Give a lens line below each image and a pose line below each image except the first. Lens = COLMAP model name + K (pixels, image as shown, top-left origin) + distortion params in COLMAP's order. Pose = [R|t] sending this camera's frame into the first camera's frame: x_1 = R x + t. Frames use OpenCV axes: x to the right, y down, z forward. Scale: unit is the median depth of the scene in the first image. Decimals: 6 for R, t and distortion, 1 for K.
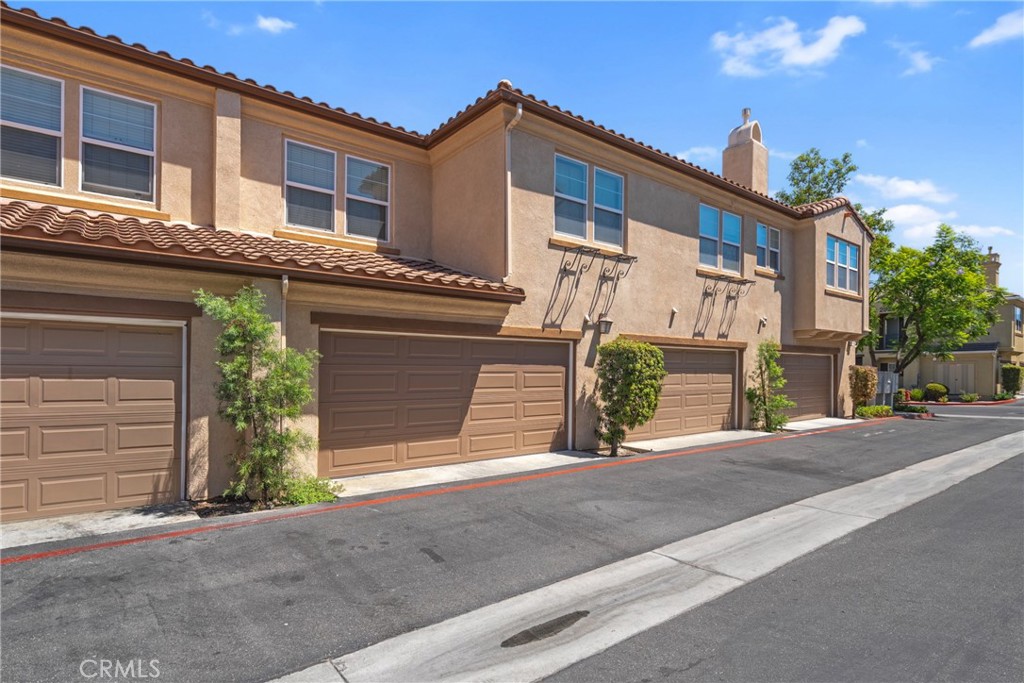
lens RADIAL K [[523.1, 0, 511.7], [0, 523.1, 369.7], [0, 0, 1]] dist [0.001878, 0.000177]
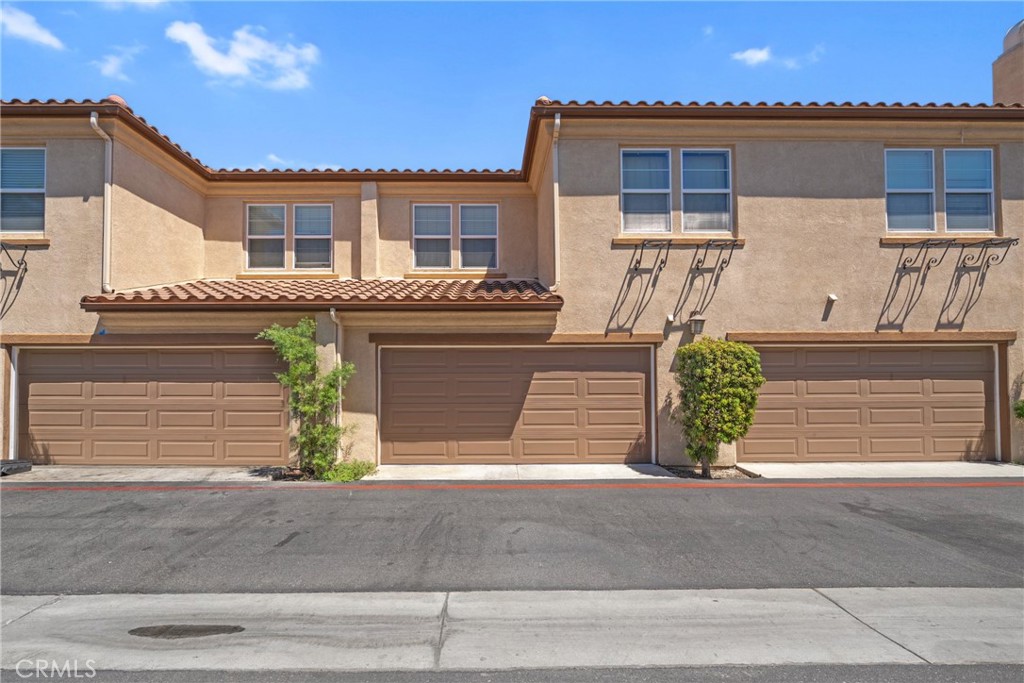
lens RADIAL K [[438.1, 0, 509.7], [0, 438.1, 365.4], [0, 0, 1]] dist [-0.003921, -0.000156]
pose [[0.794813, -0.021603, -0.606470, 0.436452], [0.007721, 0.999645, -0.025490, -0.001055], [0.606805, 0.015577, 0.794698, 0.273463]]
